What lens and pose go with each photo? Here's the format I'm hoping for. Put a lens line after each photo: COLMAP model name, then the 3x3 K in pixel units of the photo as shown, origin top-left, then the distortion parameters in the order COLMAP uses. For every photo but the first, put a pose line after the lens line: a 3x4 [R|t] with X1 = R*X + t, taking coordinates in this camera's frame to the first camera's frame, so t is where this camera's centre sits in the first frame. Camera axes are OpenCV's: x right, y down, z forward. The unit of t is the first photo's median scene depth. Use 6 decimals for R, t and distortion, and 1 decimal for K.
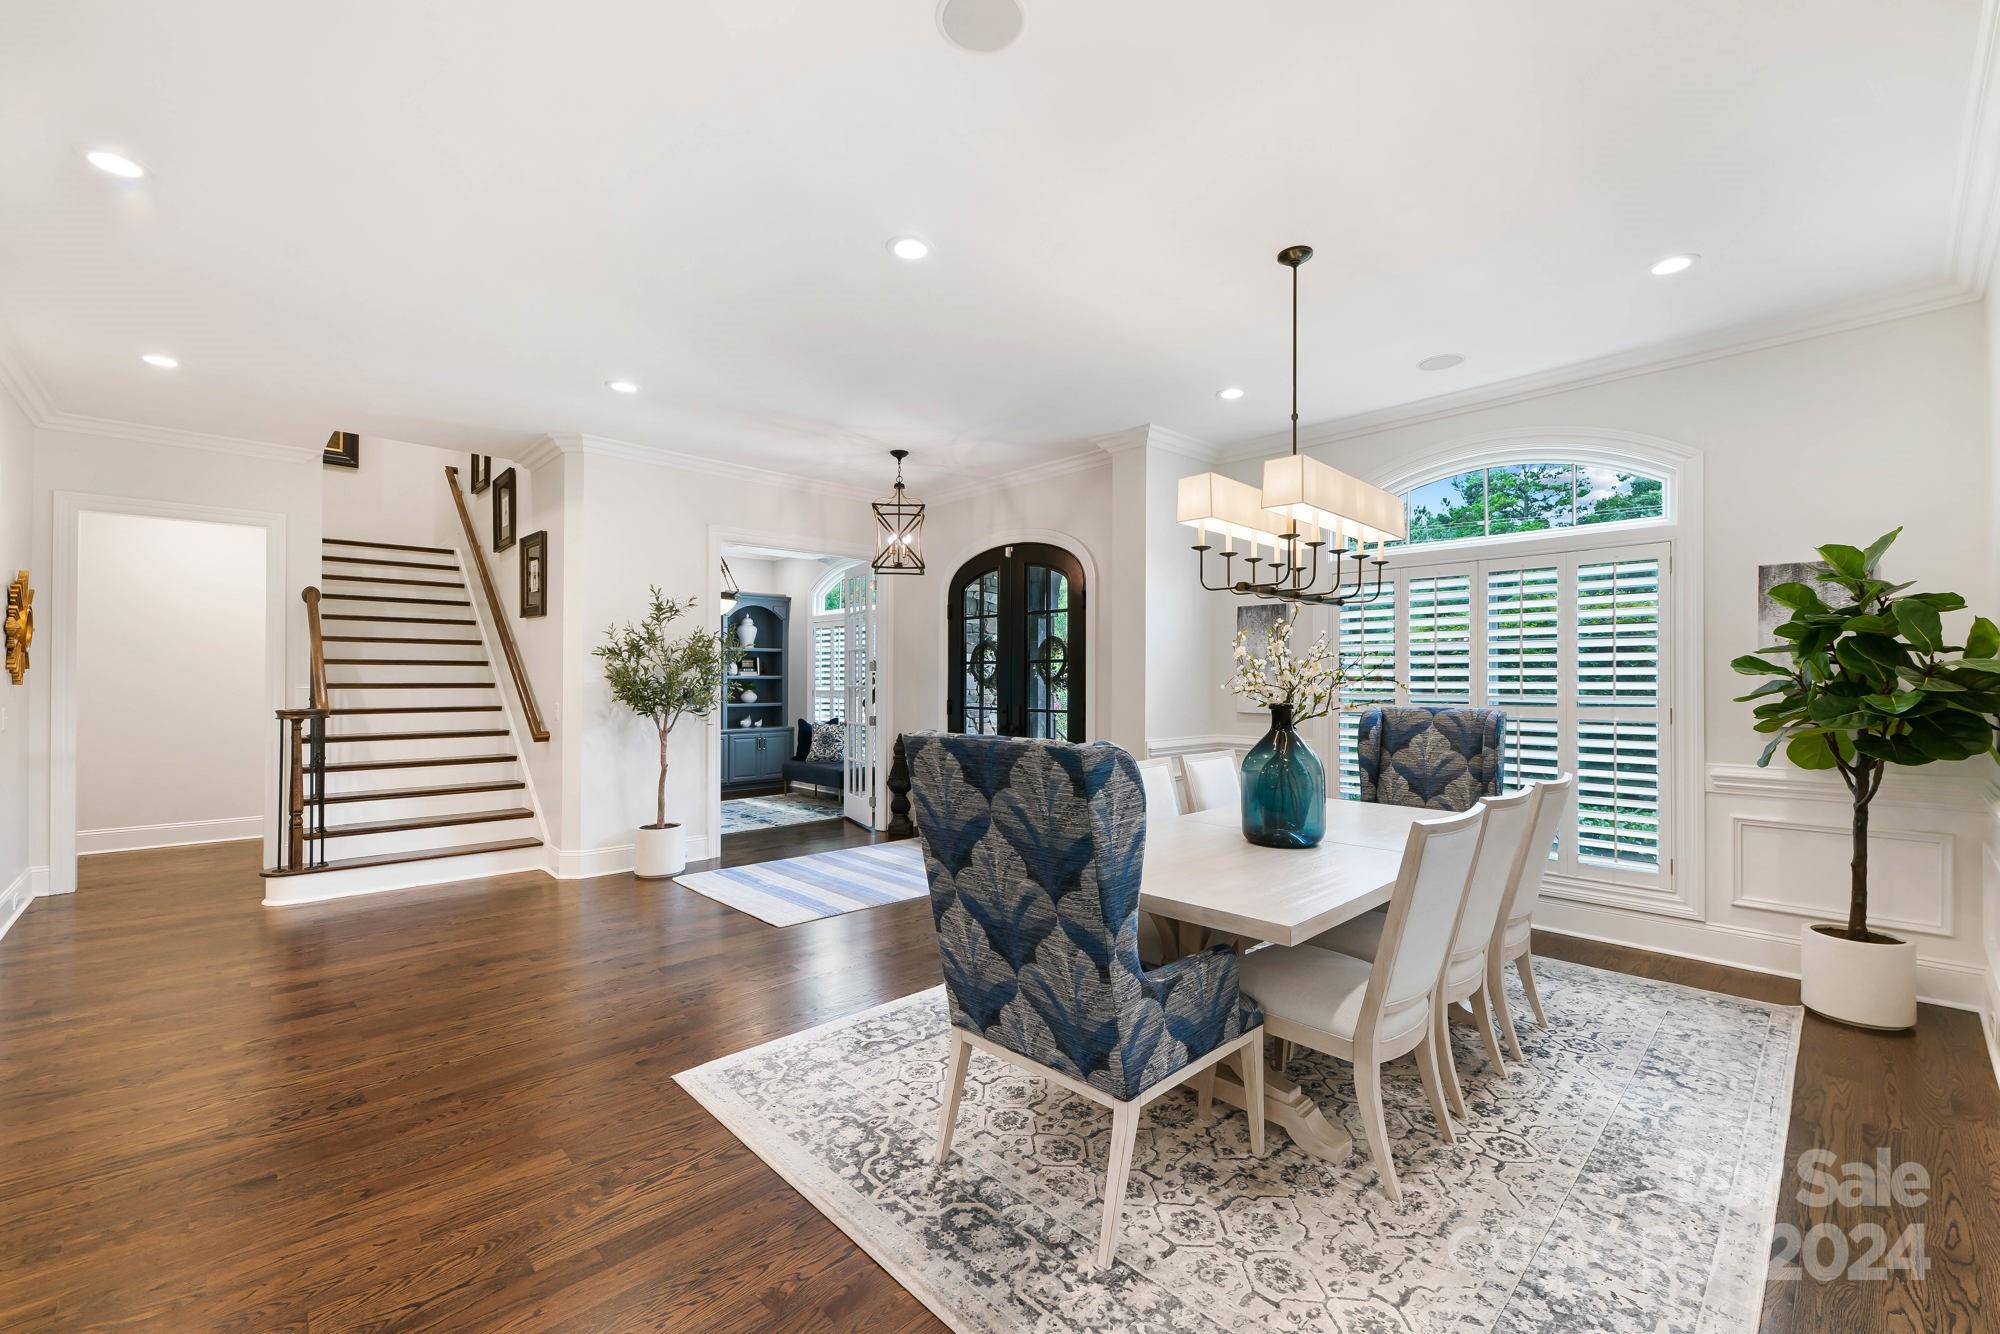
lens RADIAL K [[834.4, 0, 1009.0], [0, 834.4, 673.5], [0, 0, 1]] dist [0.021750, -0.006919]
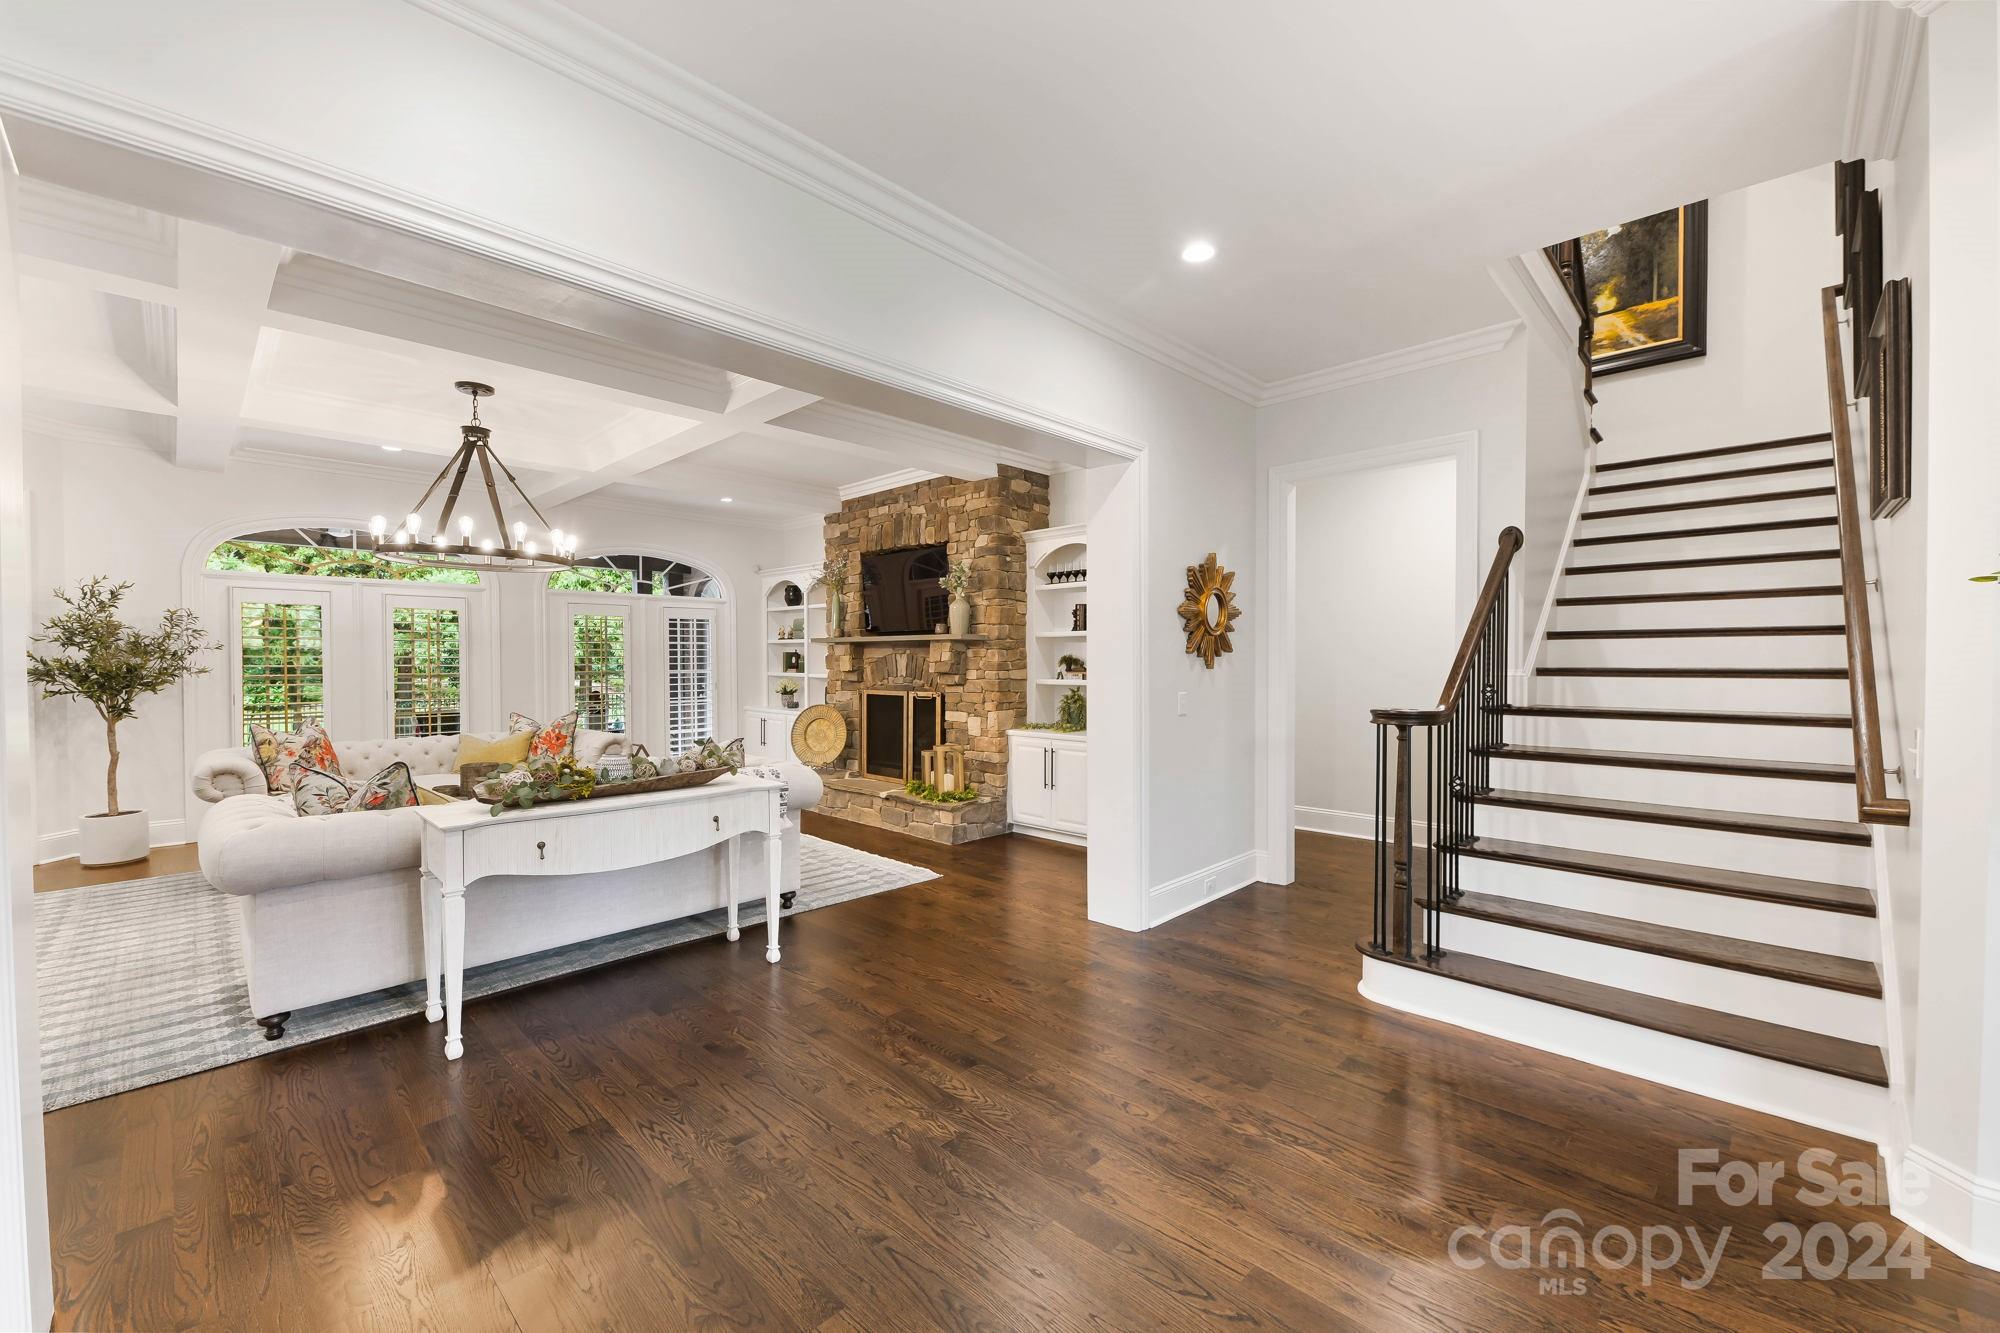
lens RADIAL K [[774.5, 0, 1009.6], [0, 774.5, 671.4], [0, 0, 1]] dist [0.001030, -0.000001]
pose [[0.062018, 0.012536, -0.997996, -0.228396], [0.013865, 0.999814, 0.013420, -0.000208], [0.997979, -0.014669, 0.061832, 0.589126]]
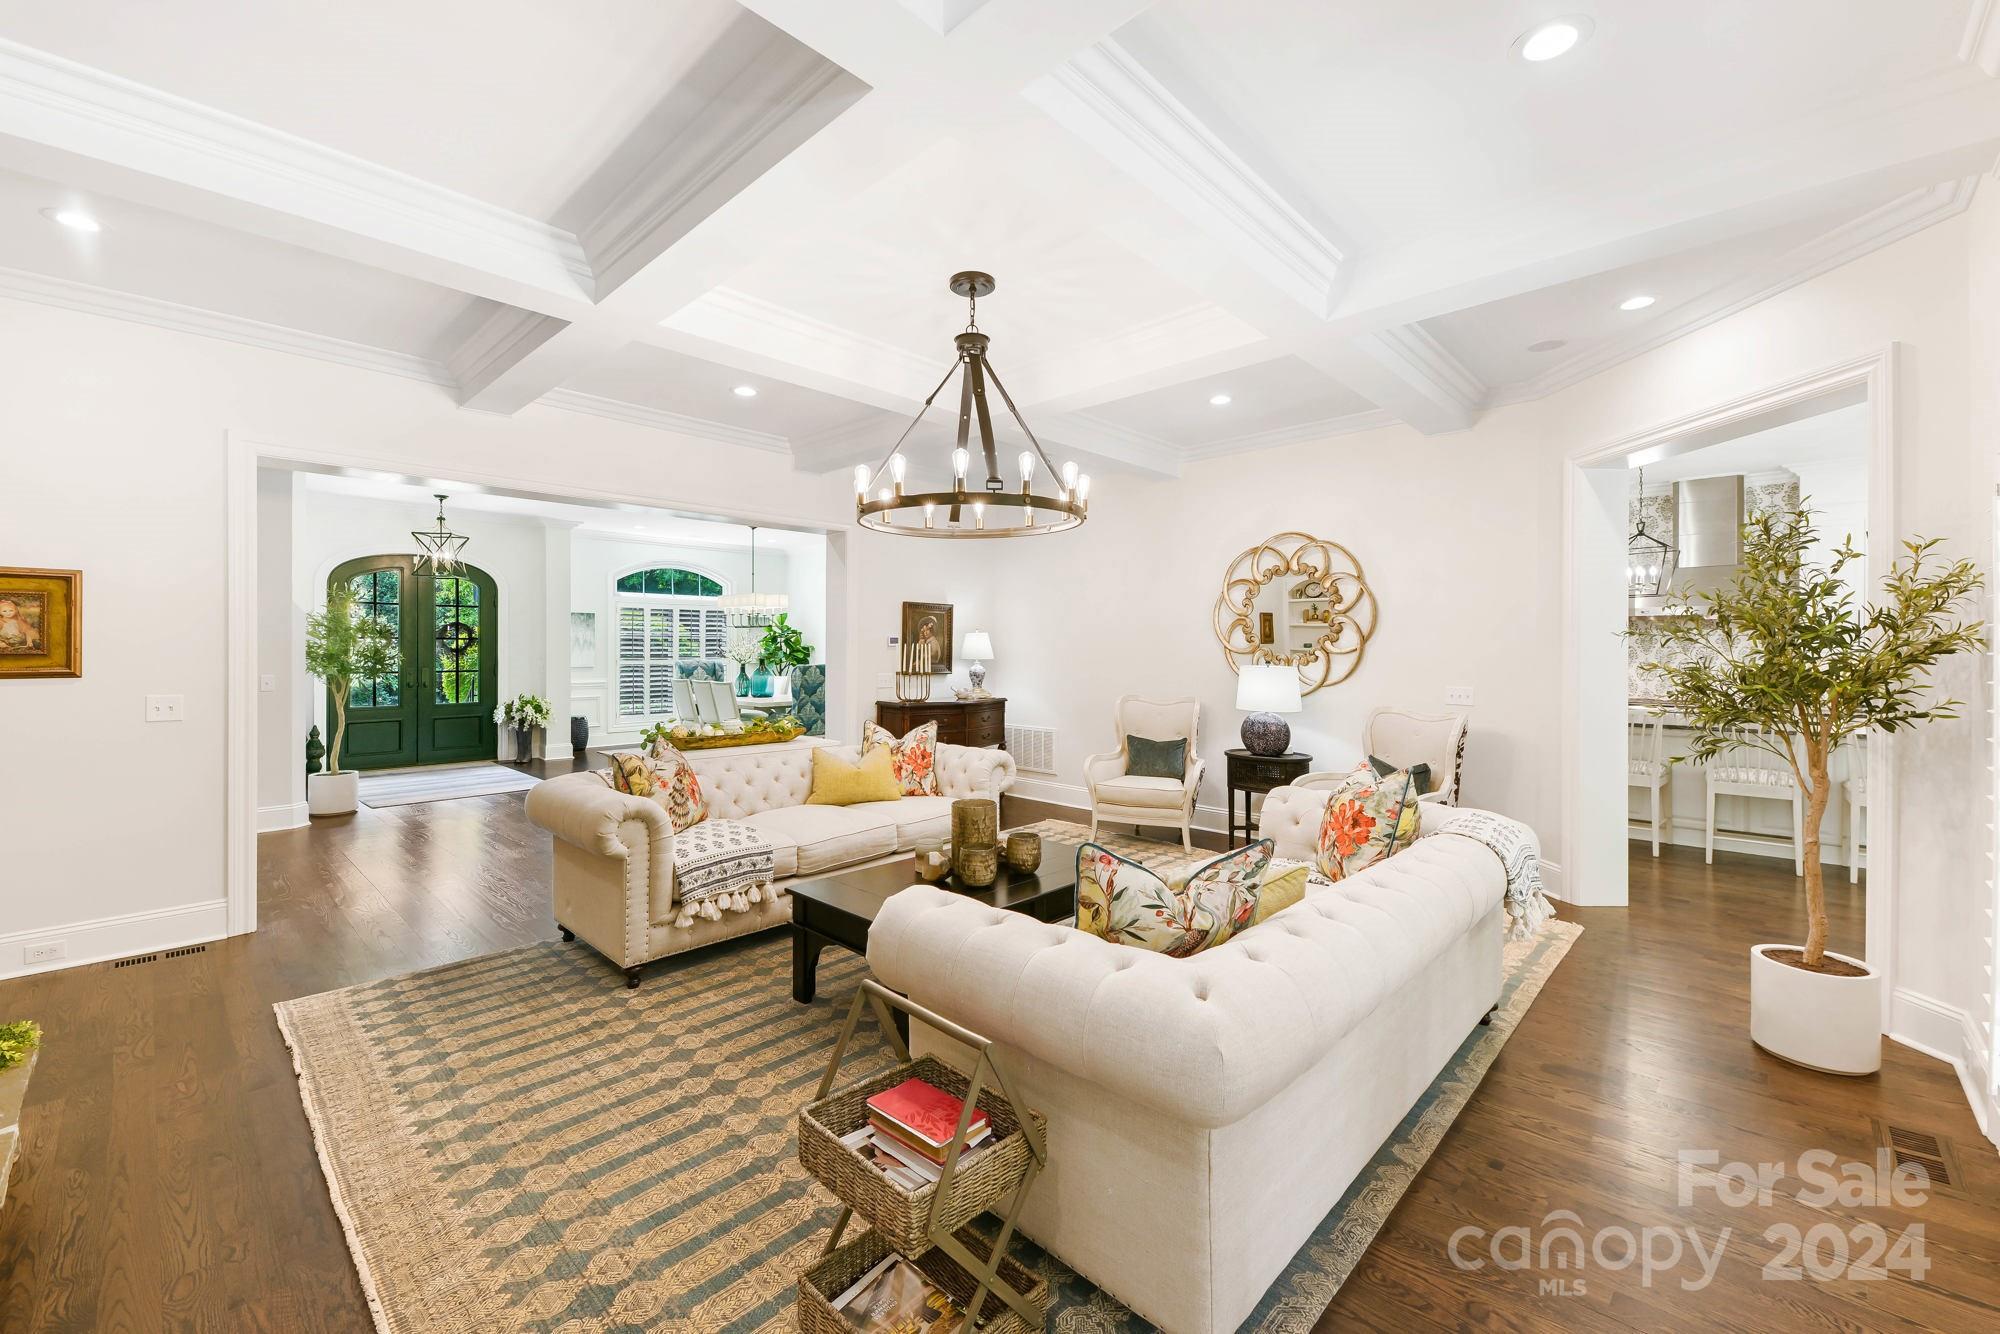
lens RADIAL K [[817.0, 0, 1010.5], [0, 817.0, 651.2], [0, 0, 1]] dist [0.001420, -0.000225]
pose [[-0.078584, -0.009433, 0.996863, -1.680201], [-0.015600, 0.999844, 0.008231, -0.022369], [-0.996785, -0.014904, -0.078719, 0.131899]]
